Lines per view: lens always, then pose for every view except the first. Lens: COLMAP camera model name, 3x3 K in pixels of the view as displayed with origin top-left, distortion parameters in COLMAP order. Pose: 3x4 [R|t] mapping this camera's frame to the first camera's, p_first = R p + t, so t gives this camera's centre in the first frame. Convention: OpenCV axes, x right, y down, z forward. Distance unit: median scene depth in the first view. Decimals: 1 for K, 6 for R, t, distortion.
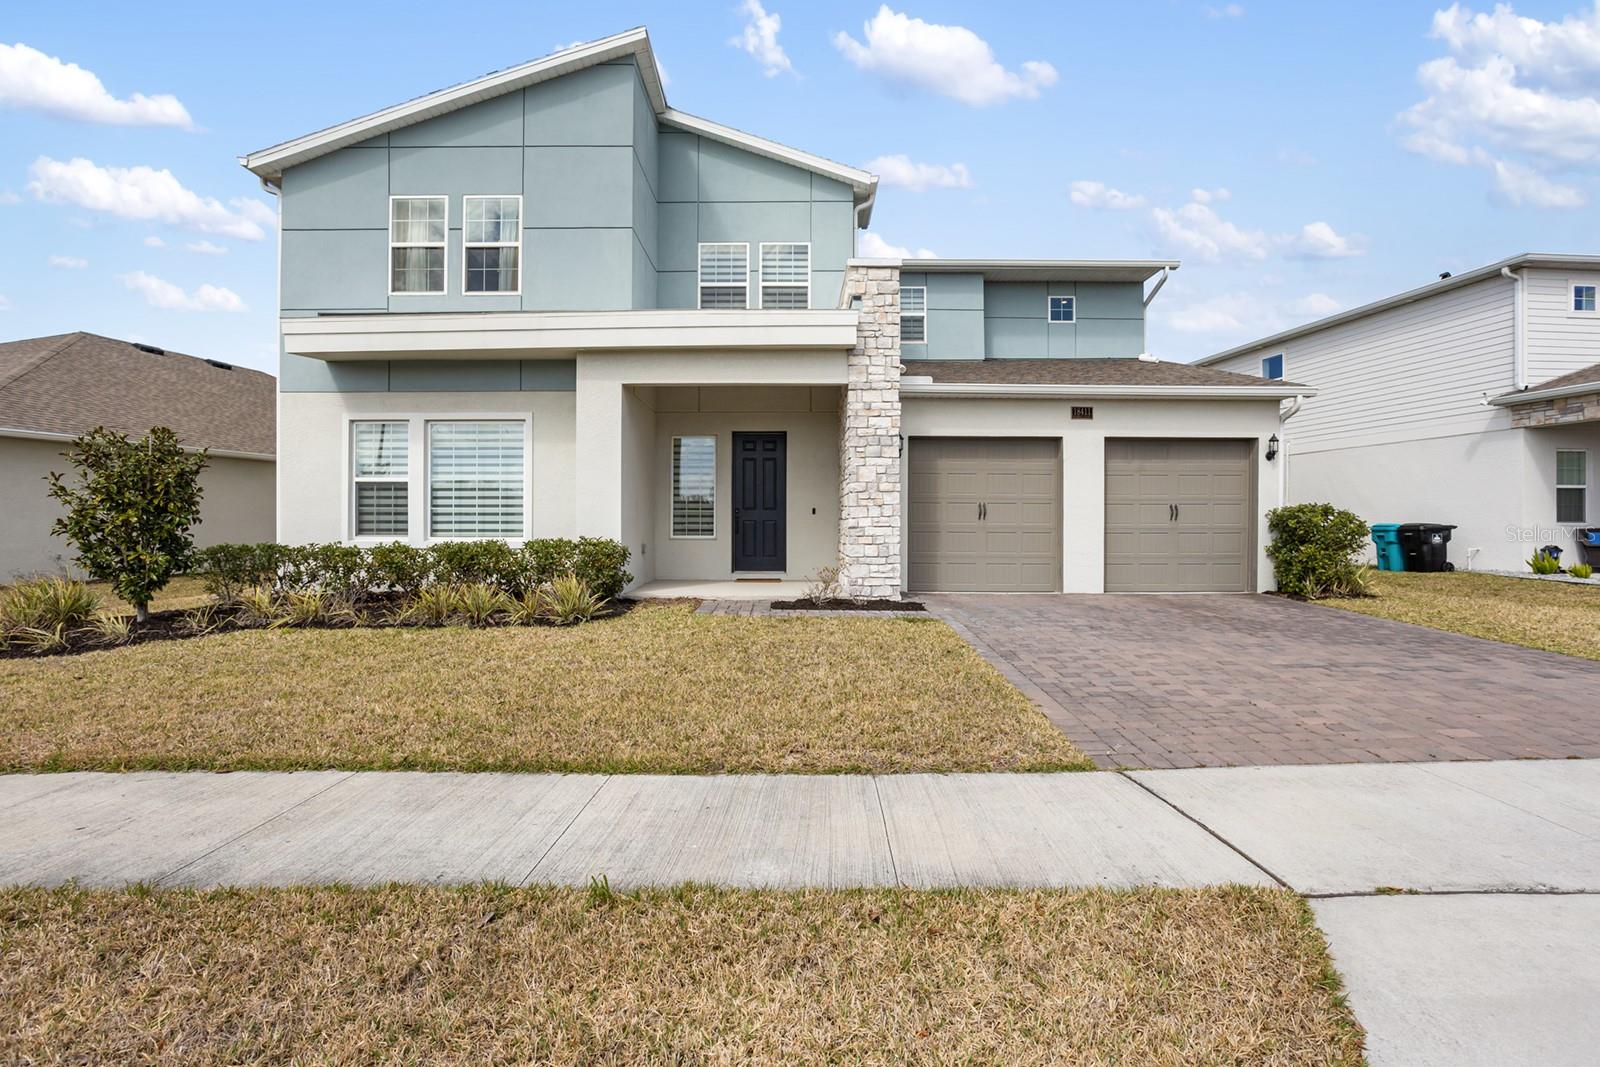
lens RADIAL K [[782.0, 0, 800.4], [0, 782.0, 532.7], [0, 0, 1]] dist [-0.048827, 0.027189]
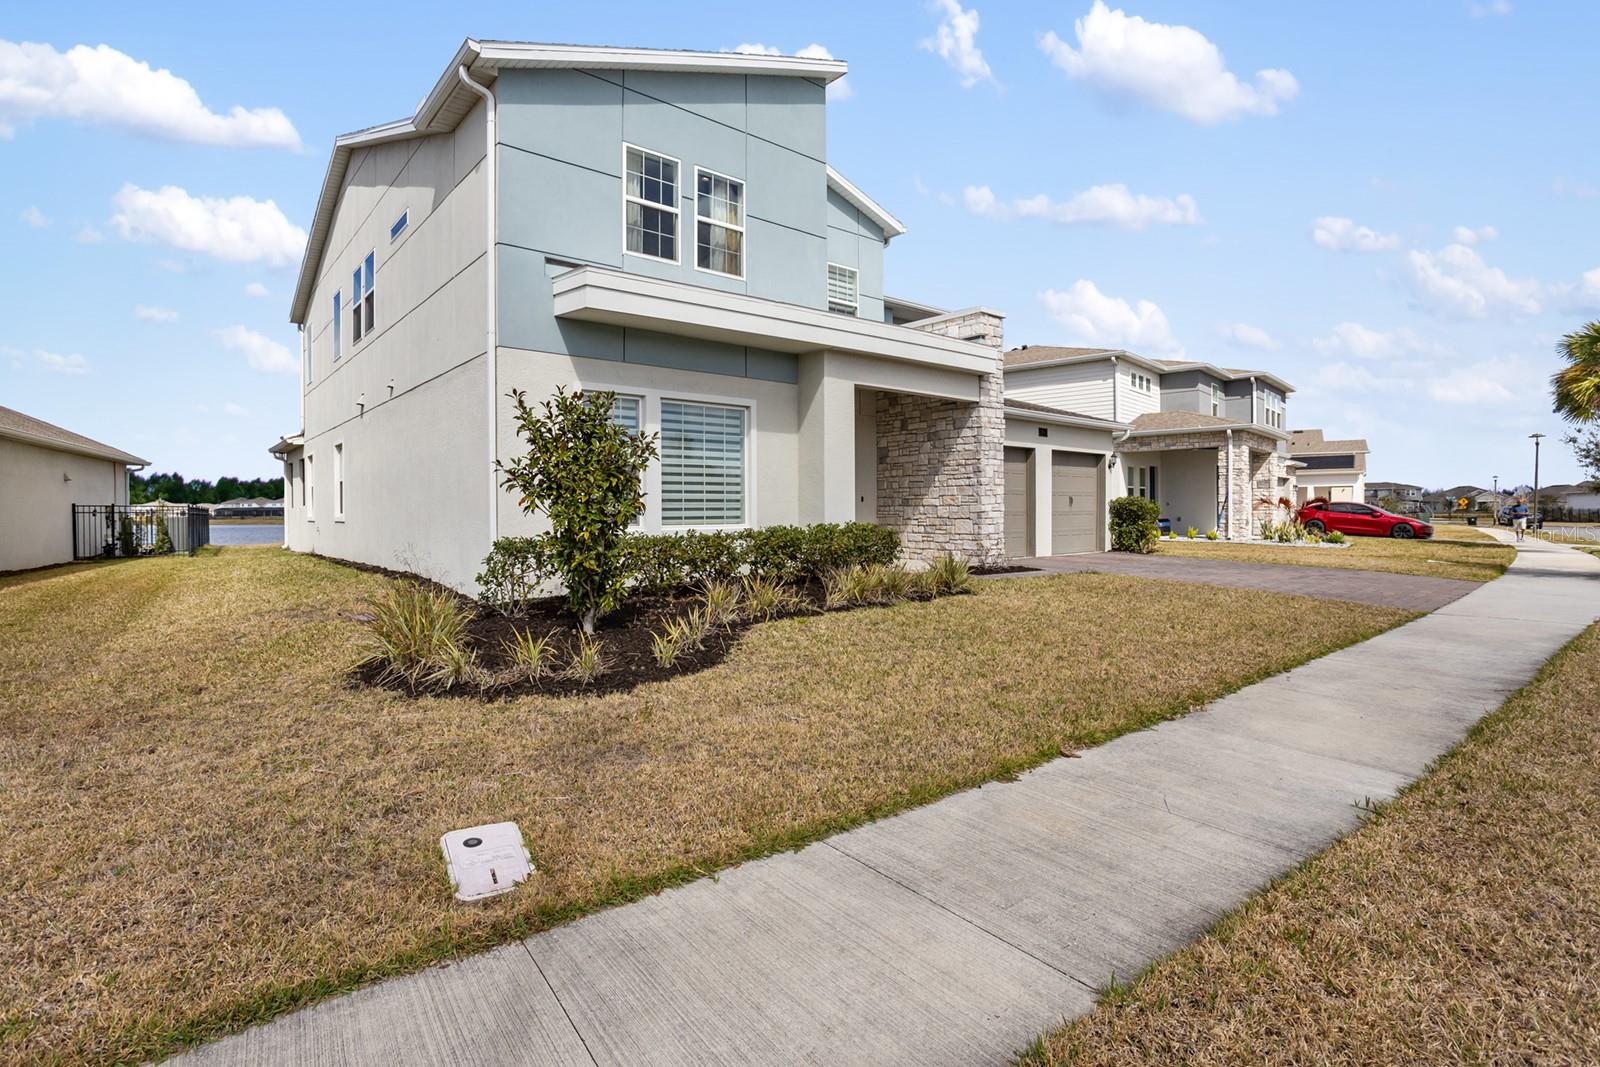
lens RADIAL K [[782.0, 0, 799.6], [0, 782.0, 526.3], [0, 0, 1]] dist [-0.048827, 0.027189]
pose [[0.766997, -0.017453, 0.641414, -0.942907], [0.015543, 0.999842, 0.008620, 0.000375], [-0.641463, 0.003358, 0.767147, 0.185766]]
